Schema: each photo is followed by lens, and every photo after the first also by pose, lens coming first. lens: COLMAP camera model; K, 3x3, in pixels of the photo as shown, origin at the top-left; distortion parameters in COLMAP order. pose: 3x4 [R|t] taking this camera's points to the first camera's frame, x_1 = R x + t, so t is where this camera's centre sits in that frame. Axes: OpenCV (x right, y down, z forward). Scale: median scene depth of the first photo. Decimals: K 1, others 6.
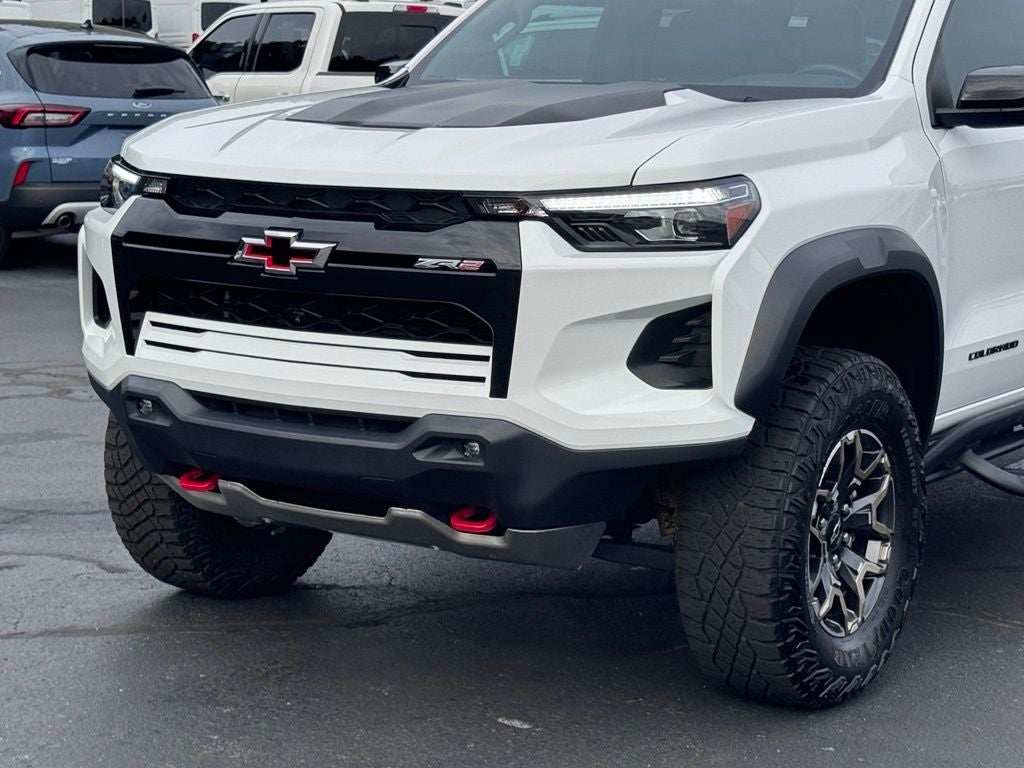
lens RADIAL K [[2217.7, 0, 512.0], [0, 2217.7, 384.0], [0, 0, 1]] dist [0.131335, 0.109736]
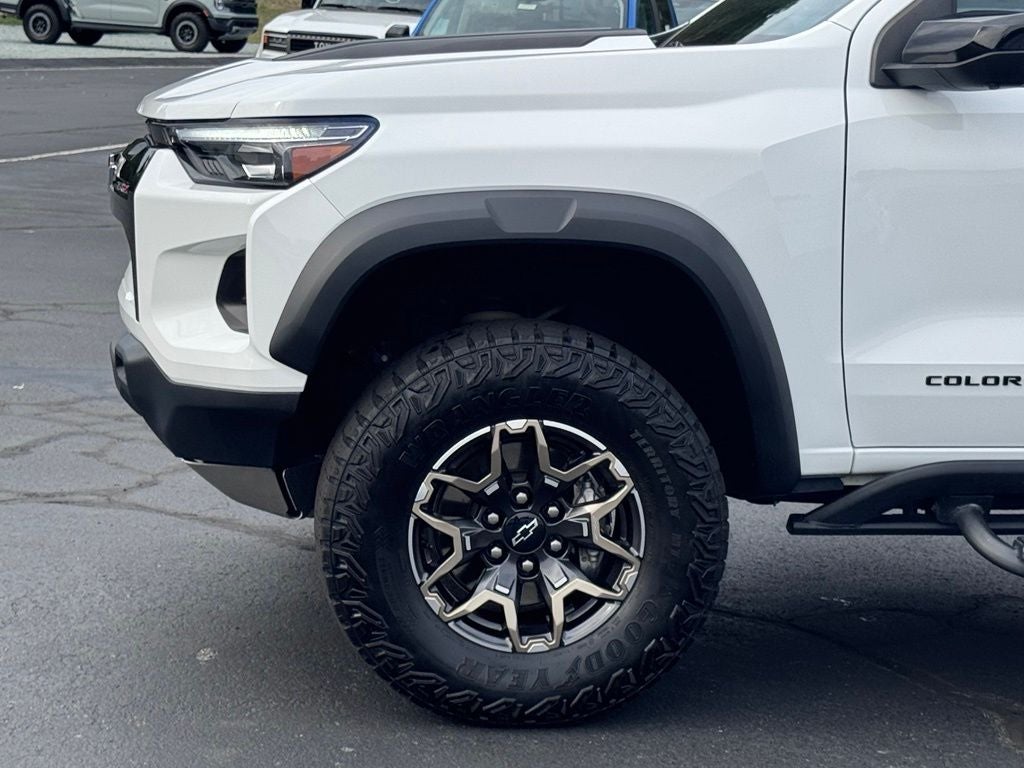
lens RADIAL K [[2217.7, 0, 512.0], [0, 2217.7, 384.0], [0, 0, 1]] dist [0.131335, 0.109736]
pose [[0.631968, 0.128738, -0.764227, 0.831433], [-0.130646, 0.989691, 0.058683, -0.044125], [0.763903, 0.062757, 0.642272, 0.445637]]
